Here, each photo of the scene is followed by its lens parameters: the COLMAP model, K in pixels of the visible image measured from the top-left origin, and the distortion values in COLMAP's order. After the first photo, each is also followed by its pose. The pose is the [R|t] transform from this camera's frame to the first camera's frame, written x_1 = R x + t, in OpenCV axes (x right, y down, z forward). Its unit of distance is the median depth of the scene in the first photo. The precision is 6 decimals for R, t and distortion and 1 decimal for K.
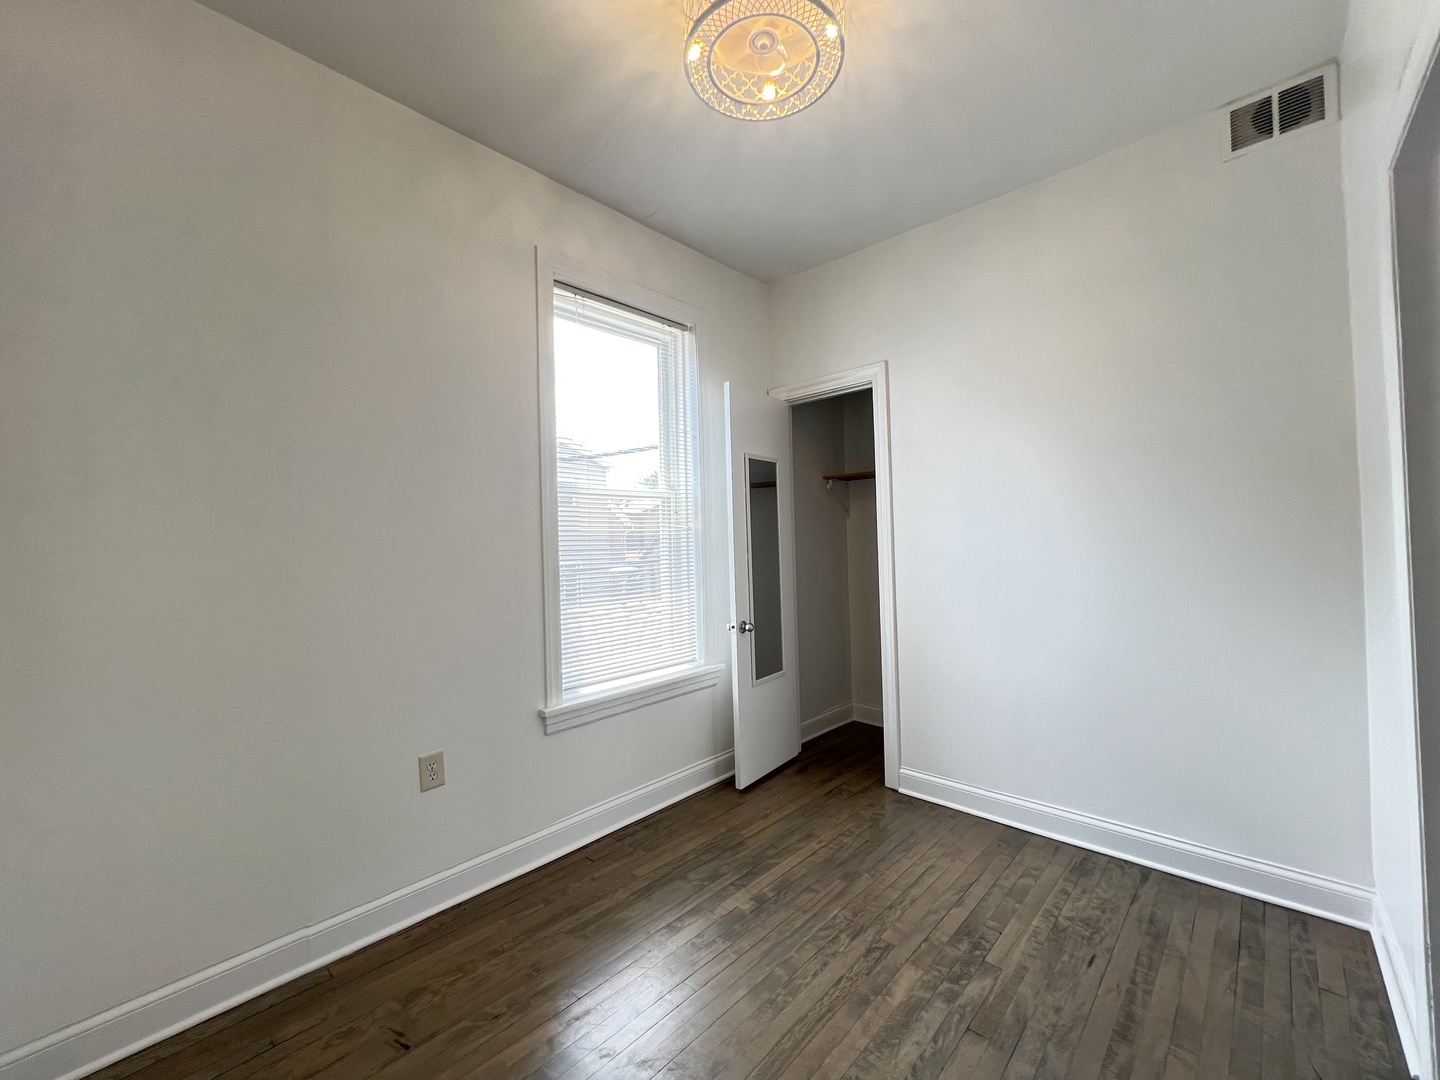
lens RADIAL K [[578.2, 0, 714.9], [0, 578.2, 534.6], [0, 0, 1]] dist [-0.001534, 0.000749]
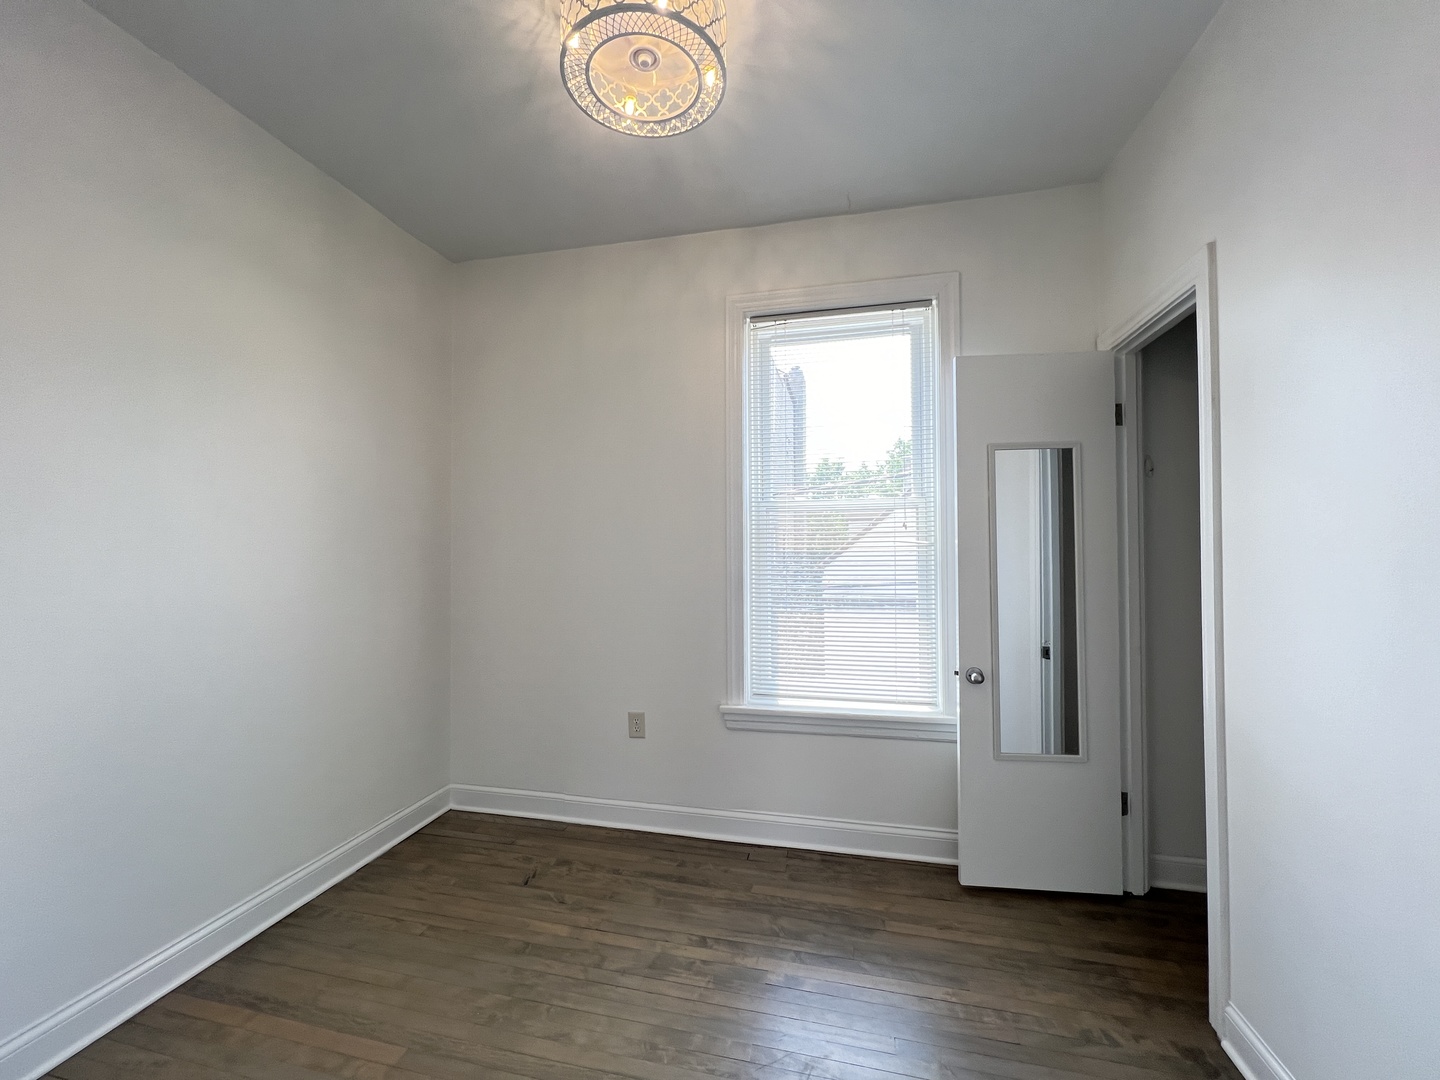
lens RADIAL K [[578.2, 0, 714.9], [0, 578.2, 534.6], [0, 0, 1]] dist [-0.001534, 0.000749]
pose [[0.510062, 0.006439, -0.860113, 0.633444], [0.004852, 0.999935, 0.010363, -0.042645], [0.860124, -0.009459, 0.509998, 0.386230]]
